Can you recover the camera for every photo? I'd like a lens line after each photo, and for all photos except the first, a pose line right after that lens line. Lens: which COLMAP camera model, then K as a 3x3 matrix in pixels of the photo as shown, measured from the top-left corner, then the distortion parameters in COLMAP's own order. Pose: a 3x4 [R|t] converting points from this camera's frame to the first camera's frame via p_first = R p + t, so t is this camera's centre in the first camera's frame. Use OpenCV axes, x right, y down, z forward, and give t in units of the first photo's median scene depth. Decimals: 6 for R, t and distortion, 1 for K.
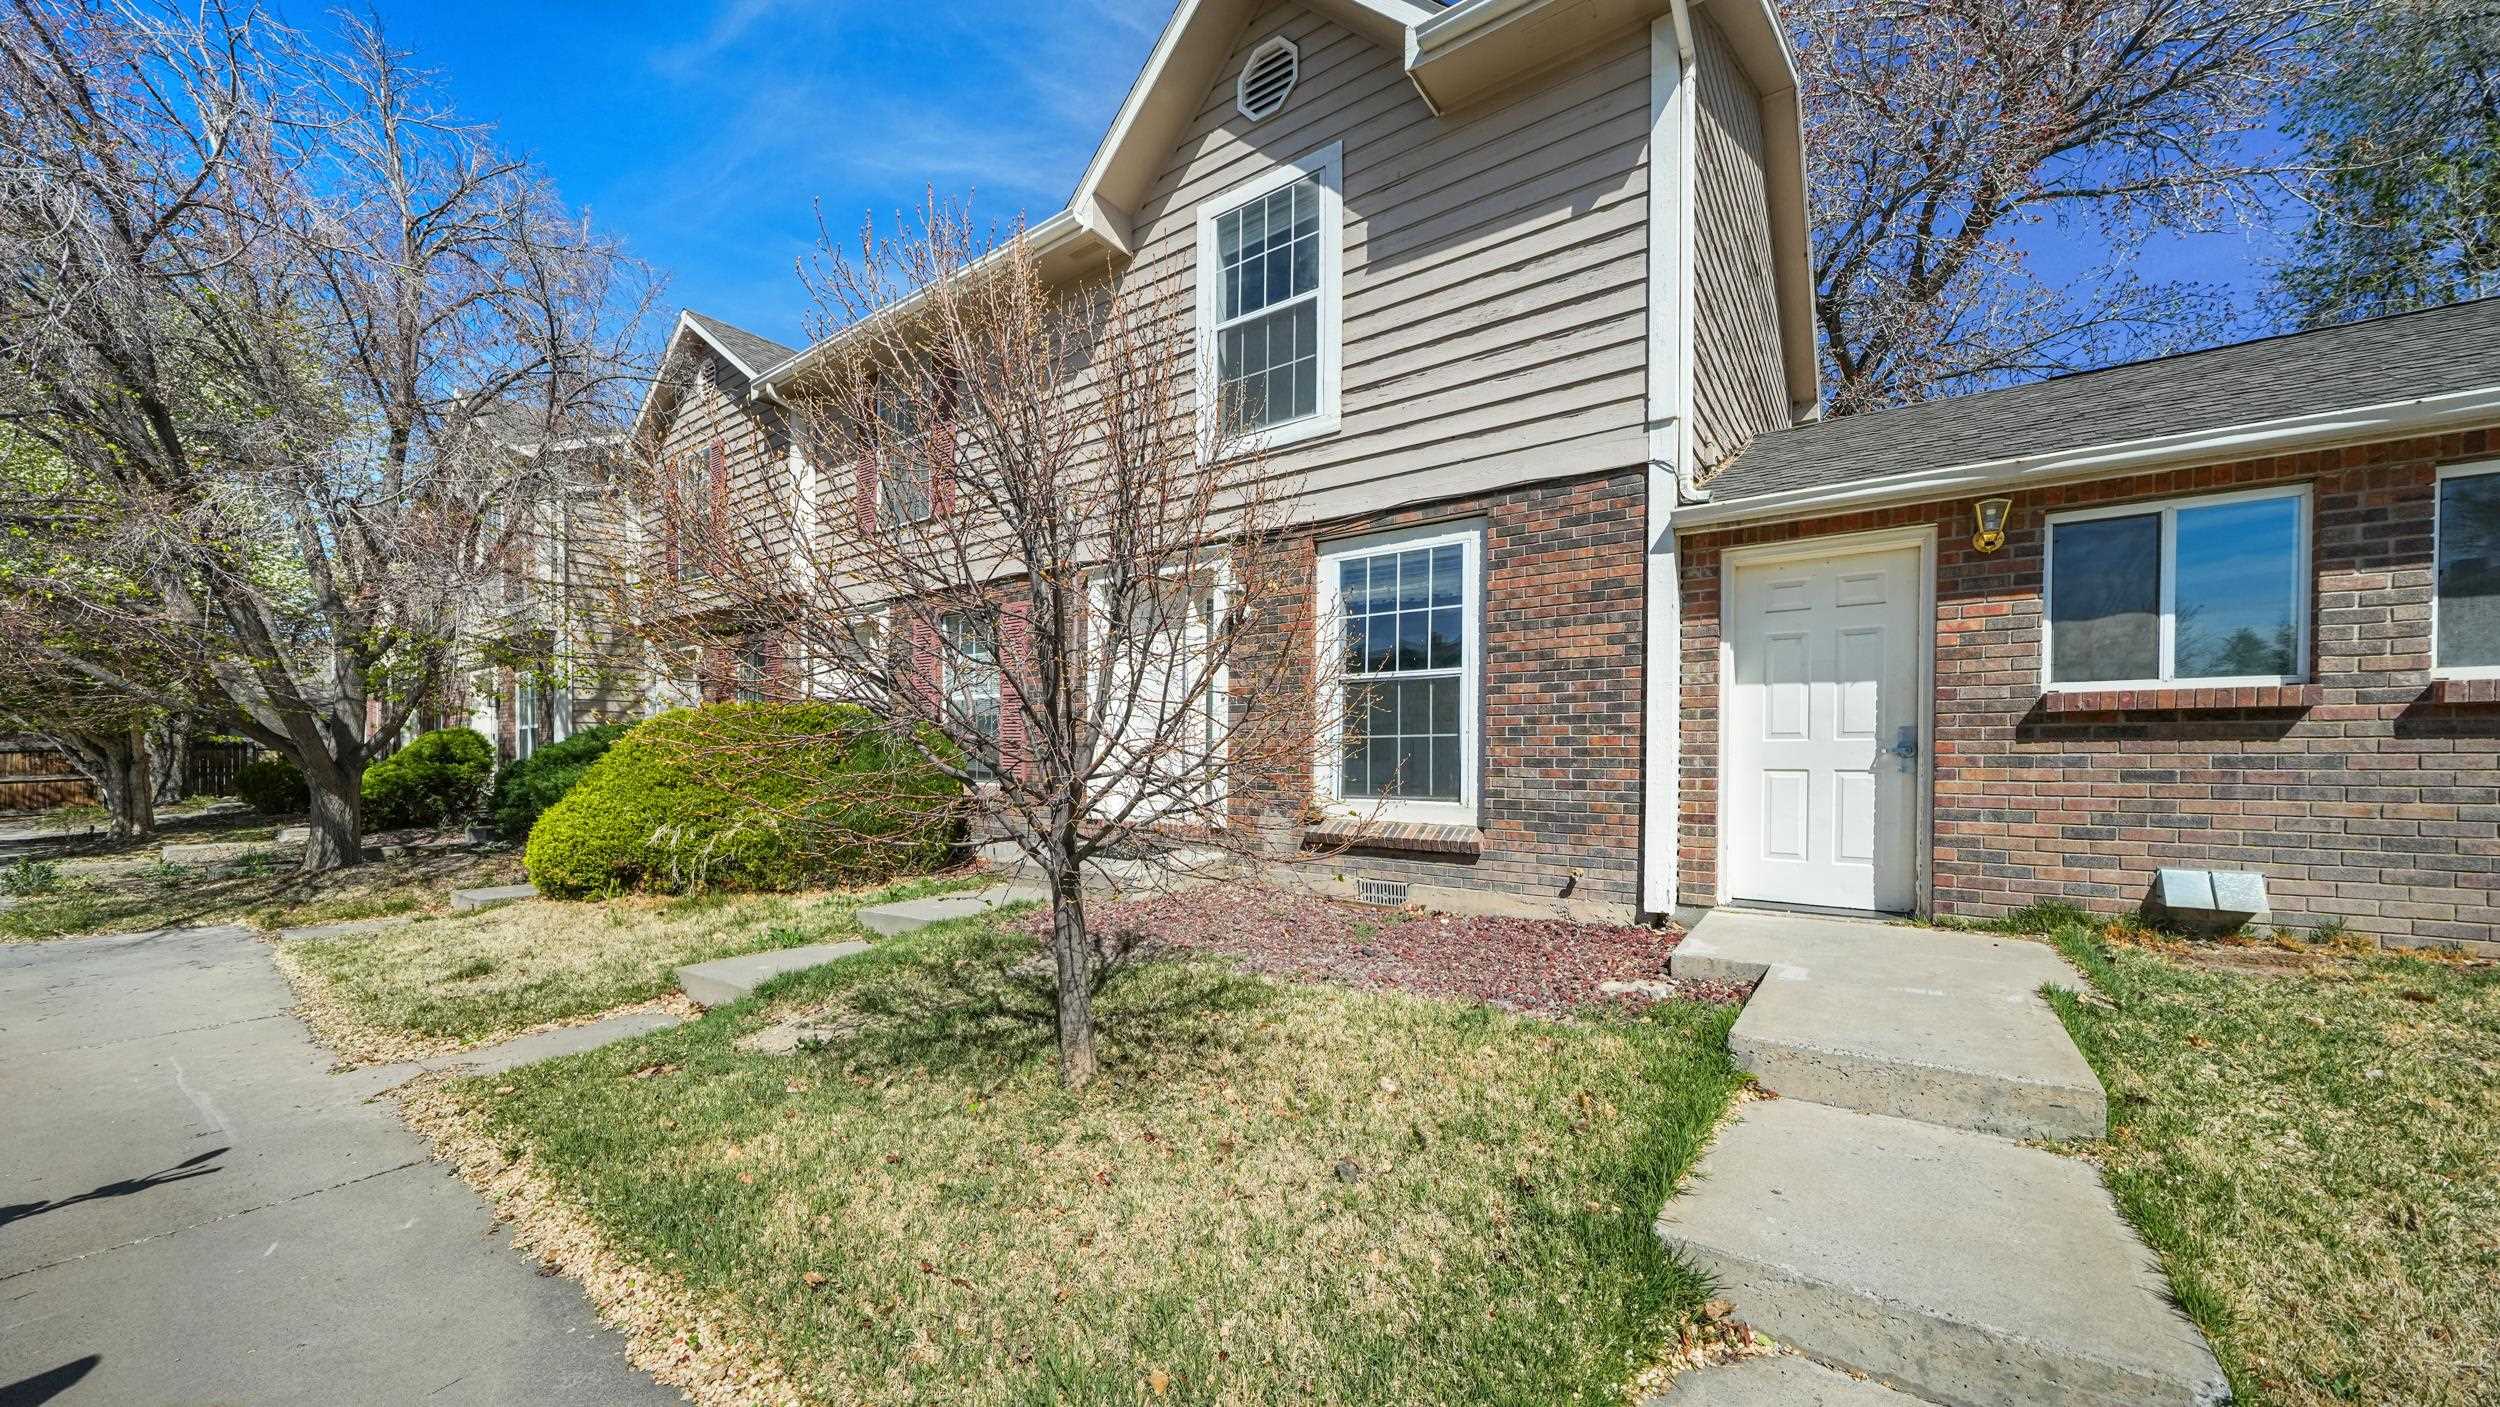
lens RADIAL K [[842.5, 0, 1254.3], [0, 842.5, 734.2], [0, 0, 1]] dist [0.000218, 0.000004]
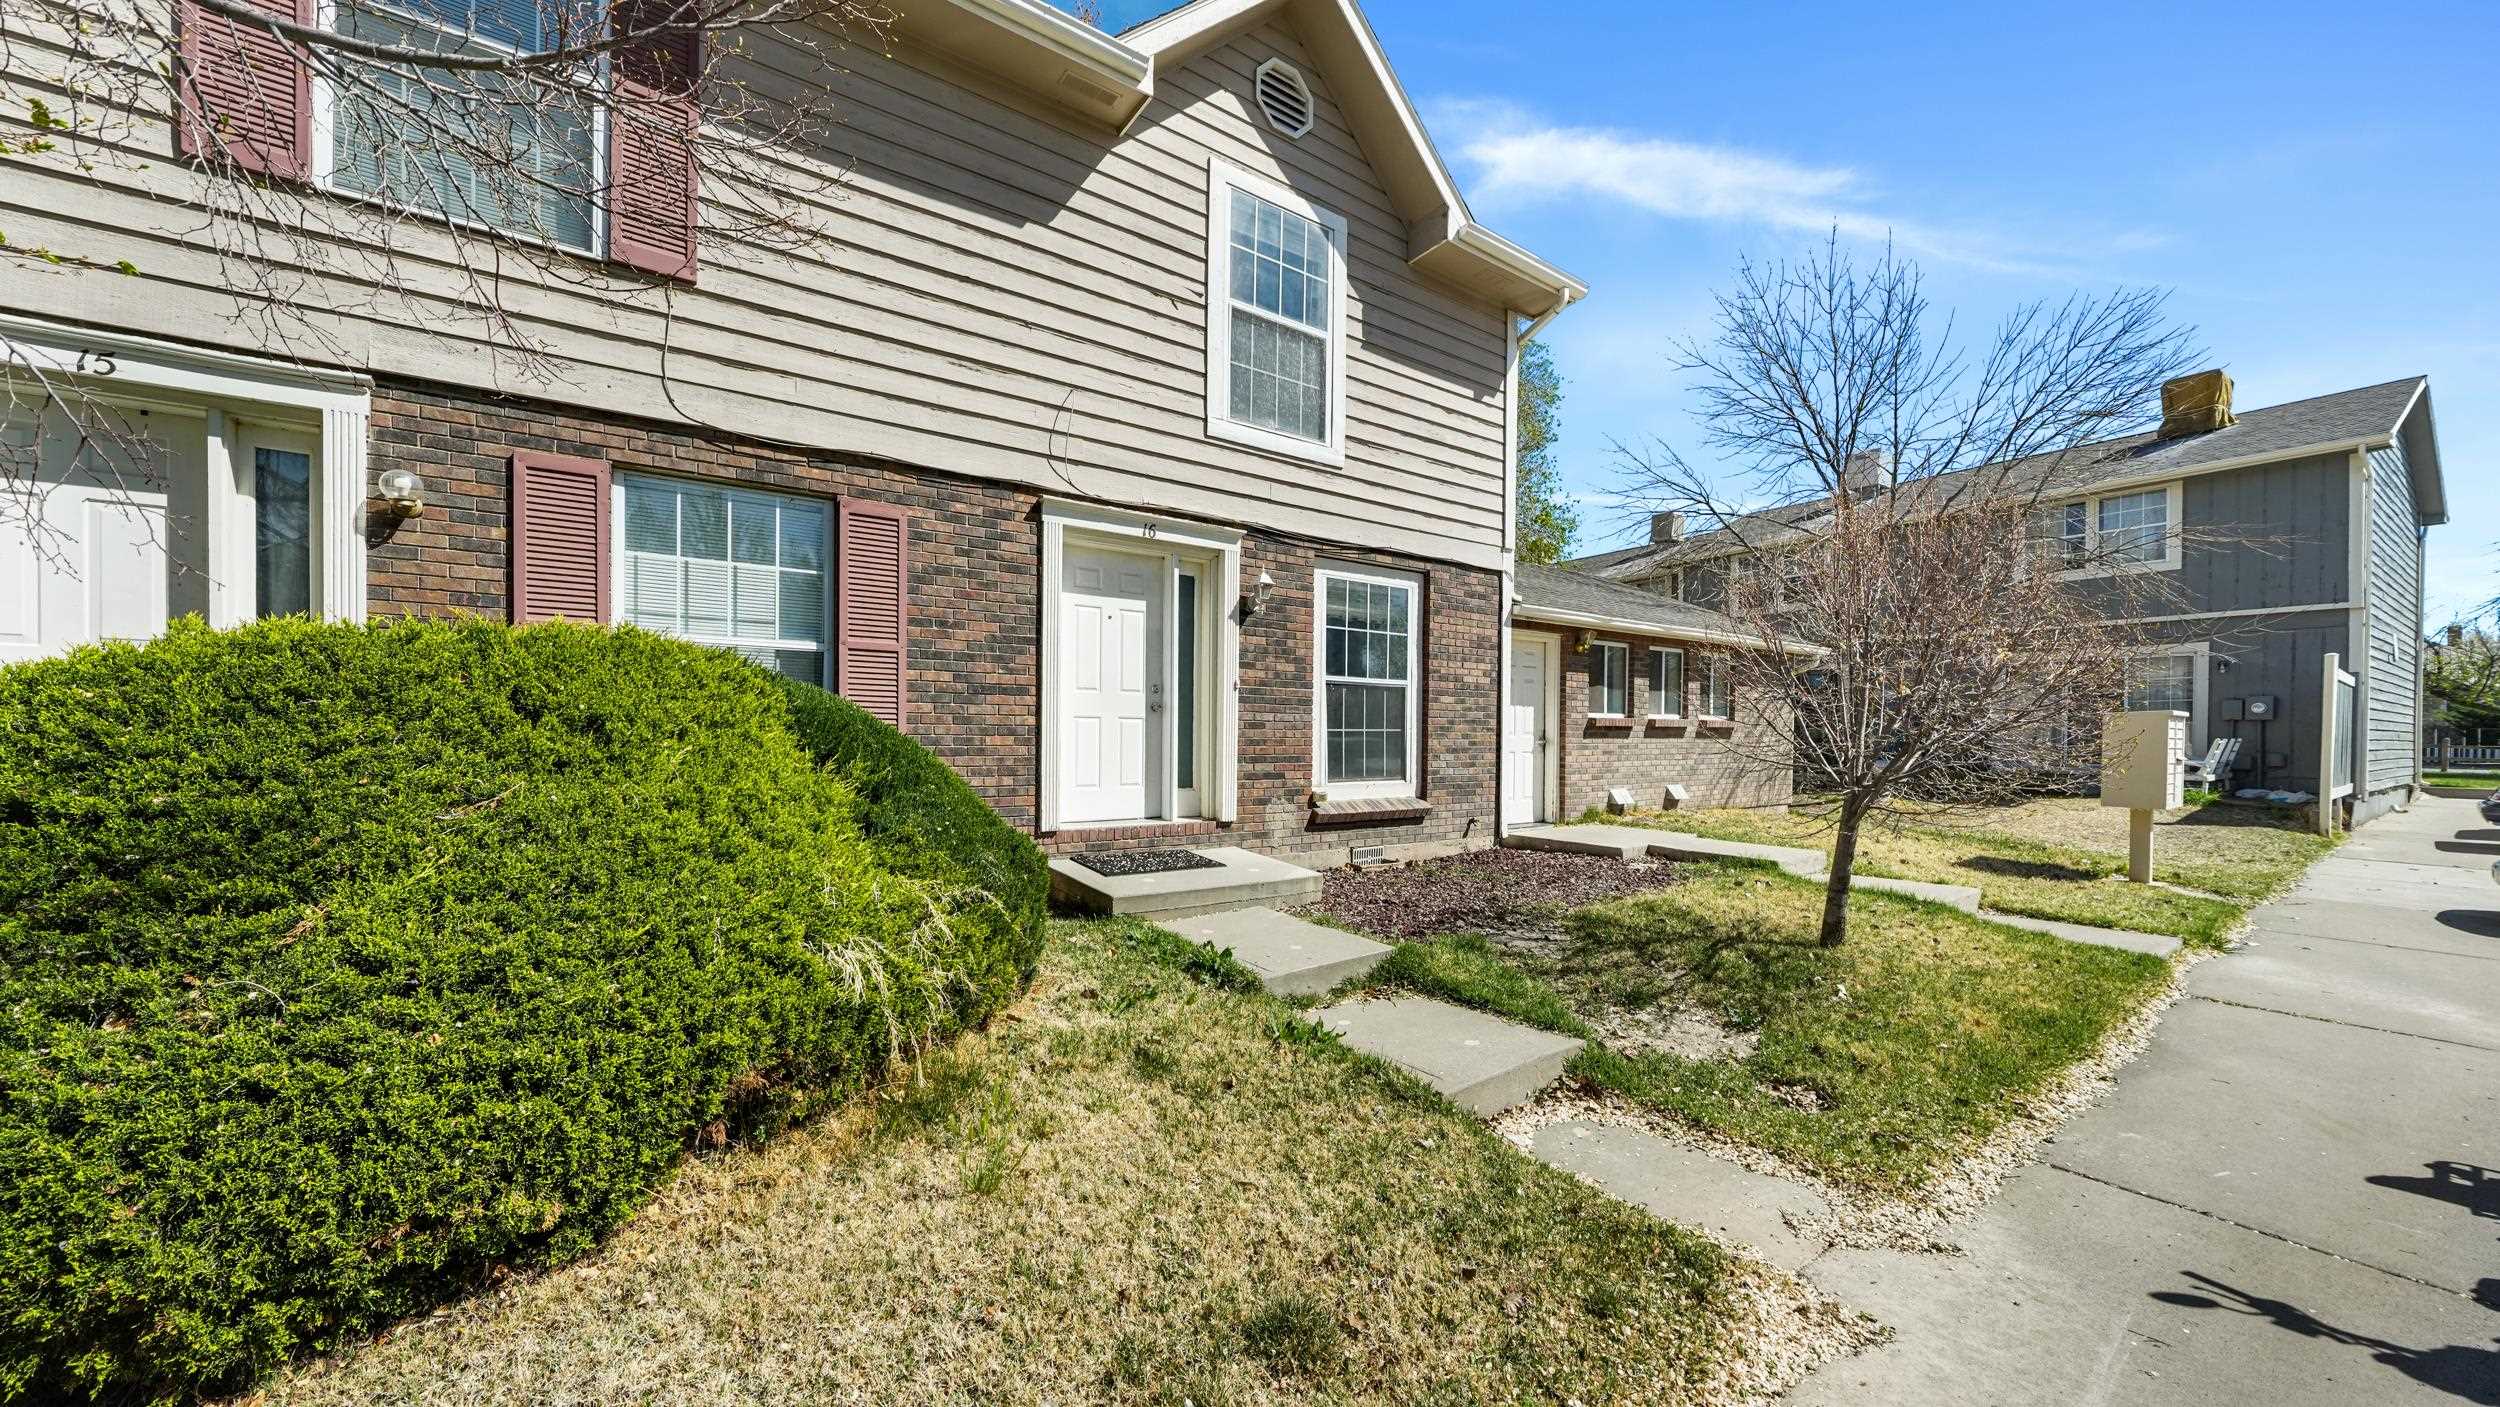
lens RADIAL K [[843.9, 0, 1250.2], [0, 843.9, 716.3], [0, 0, 1]] dist [-0.000579, -0.000040]
pose [[0.356541, 0.017762, 0.934111, -1.114411], [-0.031384, 0.999483, -0.007026, -0.004312], [-0.933752, -0.026811, 0.356914, 0.749250]]
